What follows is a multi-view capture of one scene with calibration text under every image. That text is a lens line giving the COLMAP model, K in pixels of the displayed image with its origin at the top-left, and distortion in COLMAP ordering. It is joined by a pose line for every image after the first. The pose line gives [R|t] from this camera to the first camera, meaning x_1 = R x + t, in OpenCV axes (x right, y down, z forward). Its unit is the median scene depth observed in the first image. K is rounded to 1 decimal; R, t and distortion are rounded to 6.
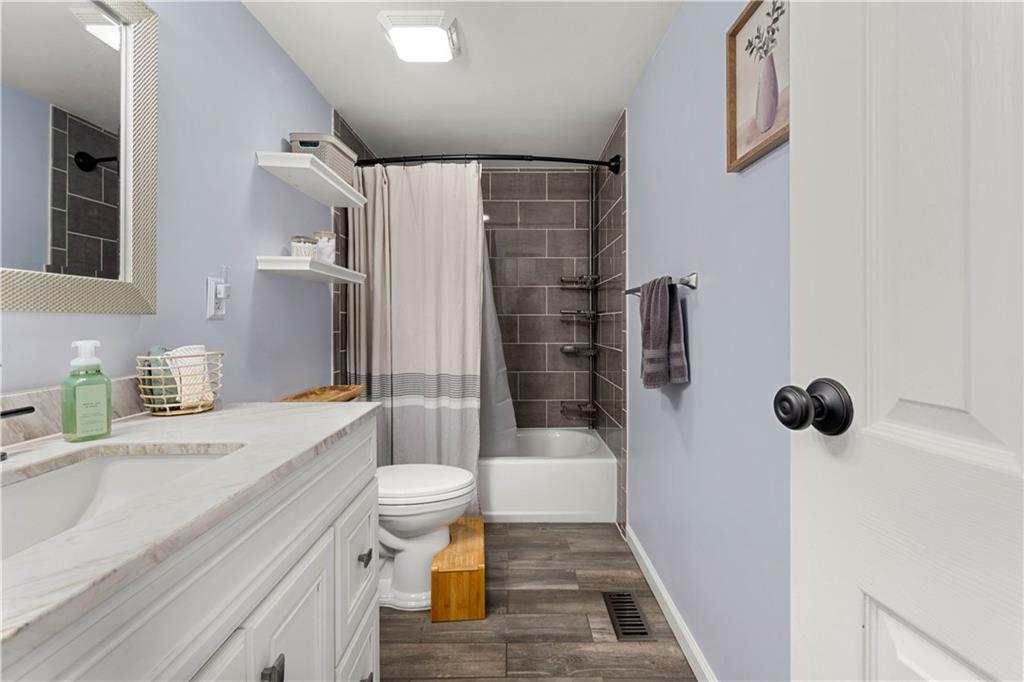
lens RADIAL K [[452.0, 0, 519.9], [0, 452.0, 324.0], [0, 0, 1]] dist [0.000907, 0.000481]
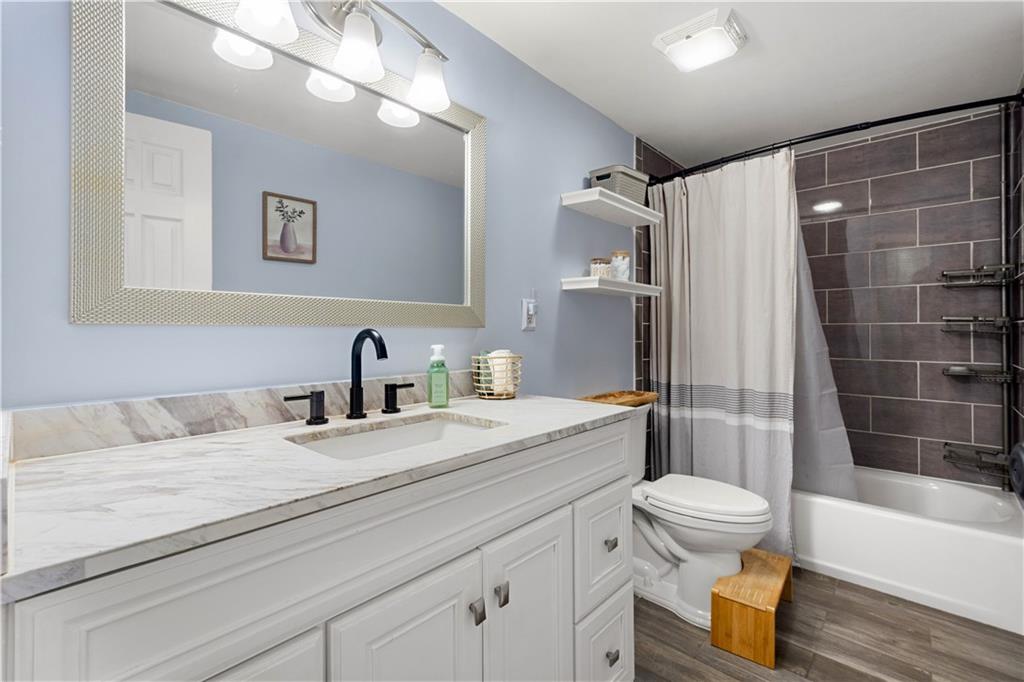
lens RADIAL K [[452.0, 0, 518.6], [0, 452.0, 332.7], [0, 0, 1]] dist [0.000907, 0.000481]
pose [[0.737946, 0.003363, -0.674851, 0.131290], [-0.004345, 0.999991, 0.000233, -0.002977], [0.674846, 0.002760, 0.737954, 0.009210]]
